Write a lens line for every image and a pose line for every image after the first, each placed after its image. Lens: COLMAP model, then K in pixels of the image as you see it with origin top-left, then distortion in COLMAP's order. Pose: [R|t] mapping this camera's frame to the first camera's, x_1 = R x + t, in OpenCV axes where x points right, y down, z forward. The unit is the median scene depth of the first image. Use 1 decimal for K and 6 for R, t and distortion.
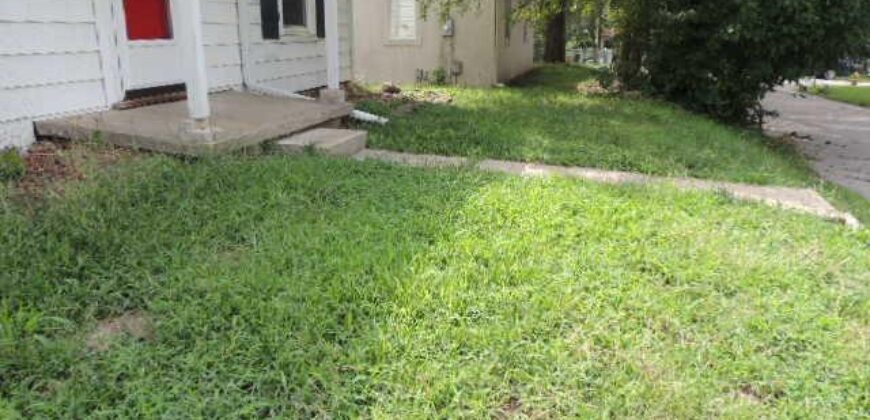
lens RADIAL K [[633.0, 0, 435.0], [0, 633.0, 210.0], [0, 0, 1]] dist [-0.016522, 0.000944]
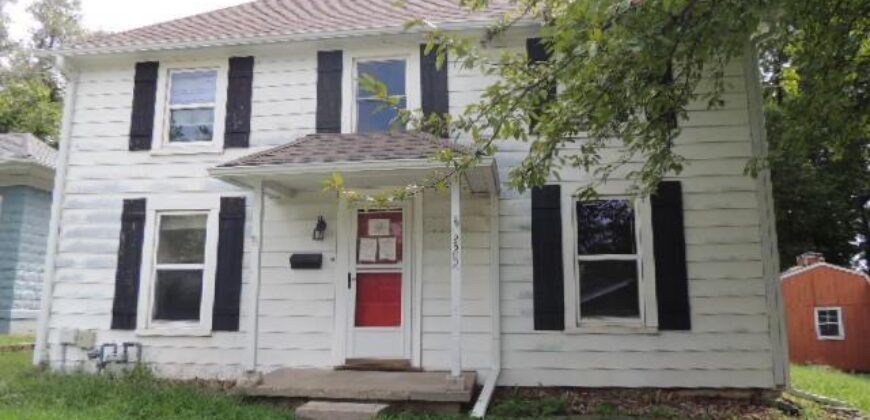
lens RADIAL K [[633.0, 0, 435.0], [0, 633.0, 210.0], [0, 0, 1]] dist [-0.016522, 0.000944]
pose [[0.095306, -0.186457, -0.977830, 1.071327], [-0.277911, 0.938259, -0.205999, -0.261792], [0.955867, 0.291383, 0.037603, 1.000340]]
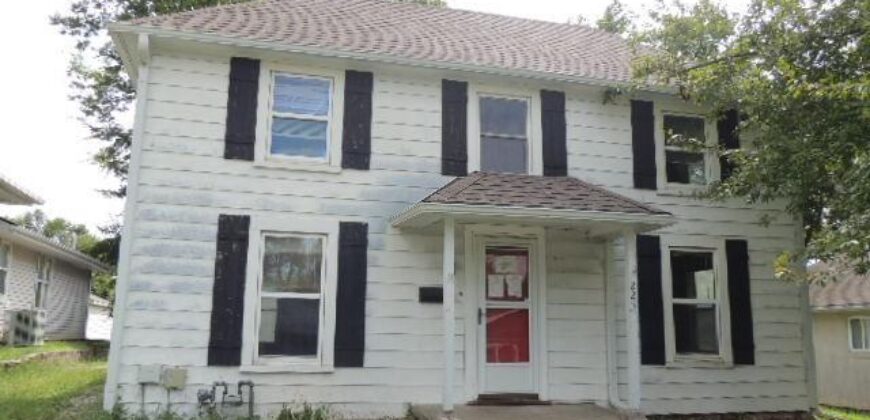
lens RADIAL K [[700.3, 0, 435.0], [0, 700.3, 210.0], [0, 0, 1]] dist [-0.004343, -0.006444]
pose [[0.479673, -0.157185, -0.863253, 0.989319], [-0.250760, 0.918236, -0.306533, -0.046111], [0.840853, 0.363505, 0.401037, 0.040020]]
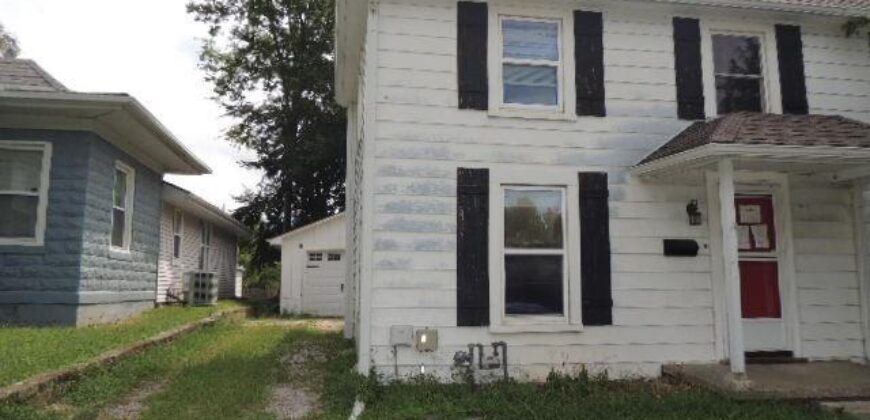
lens RADIAL K [[633.0, 0, 435.0], [0, 633.0, 210.0], [0, 0, 1]] dist [-0.016522, 0.000944]
pose [[0.389096, -0.124008, -0.912812, 0.595473], [-0.249260, 0.939761, -0.233920, 0.015935], [0.886833, 0.318545, 0.334747, -0.203663]]
